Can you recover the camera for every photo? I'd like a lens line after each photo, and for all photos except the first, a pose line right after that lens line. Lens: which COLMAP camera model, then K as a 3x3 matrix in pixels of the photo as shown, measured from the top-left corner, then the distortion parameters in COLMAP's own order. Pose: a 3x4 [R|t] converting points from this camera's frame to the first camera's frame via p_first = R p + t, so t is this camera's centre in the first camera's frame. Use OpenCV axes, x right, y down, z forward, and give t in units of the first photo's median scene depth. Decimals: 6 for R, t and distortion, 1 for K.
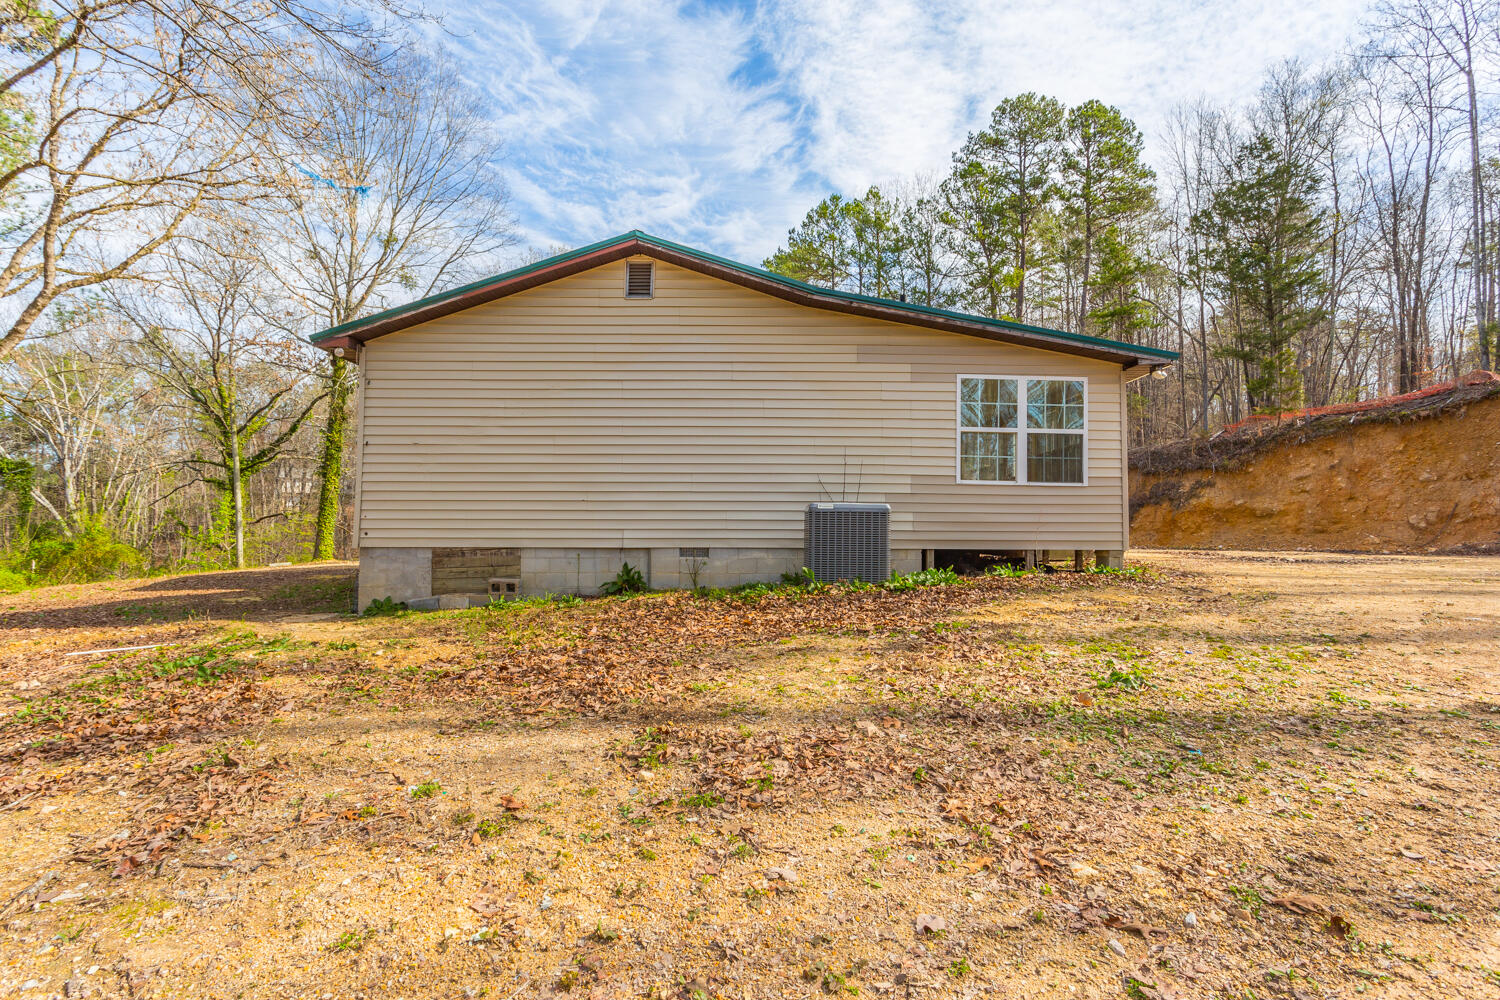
lens RADIAL K [[730.8, 0, 744.3], [0, 730.8, 507.2], [0, 0, 1]] dist [0.002035, 0.001123]
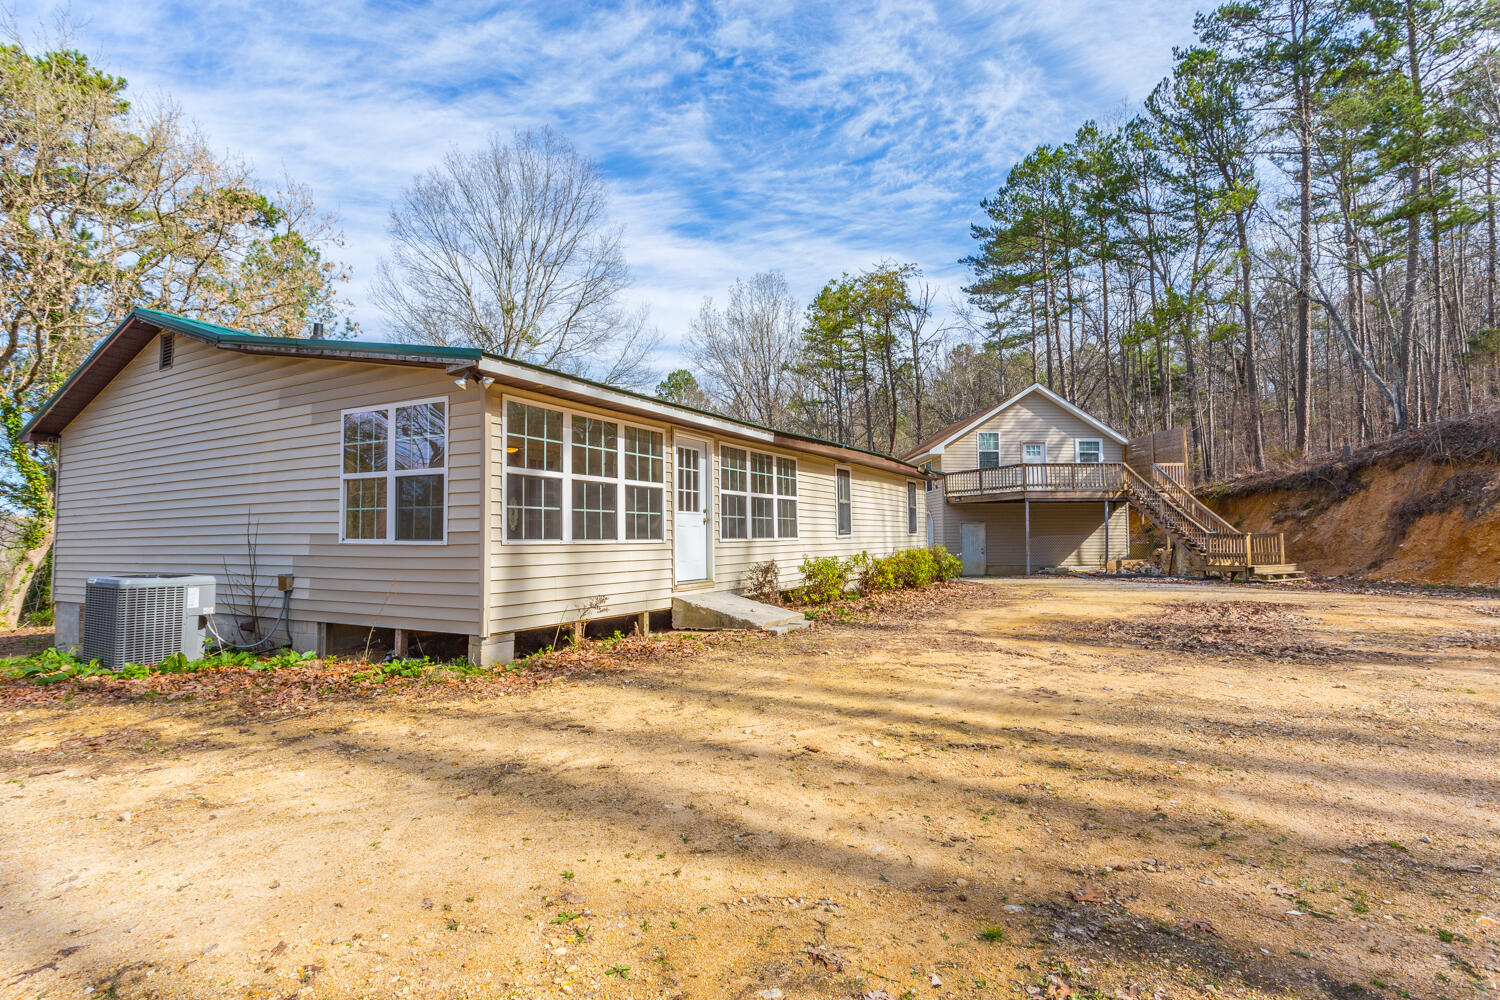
lens RADIAL K [[730.8, 0, 744.3], [0, 730.8, 507.2], [0, 0, 1]] dist [0.002035, 0.001123]
pose [[0.862593, -0.036653, -0.504570, 1.098344], [0.031182, 0.999328, -0.019285, -0.042407], [0.504937, 0.000902, 0.863155, 0.516337]]
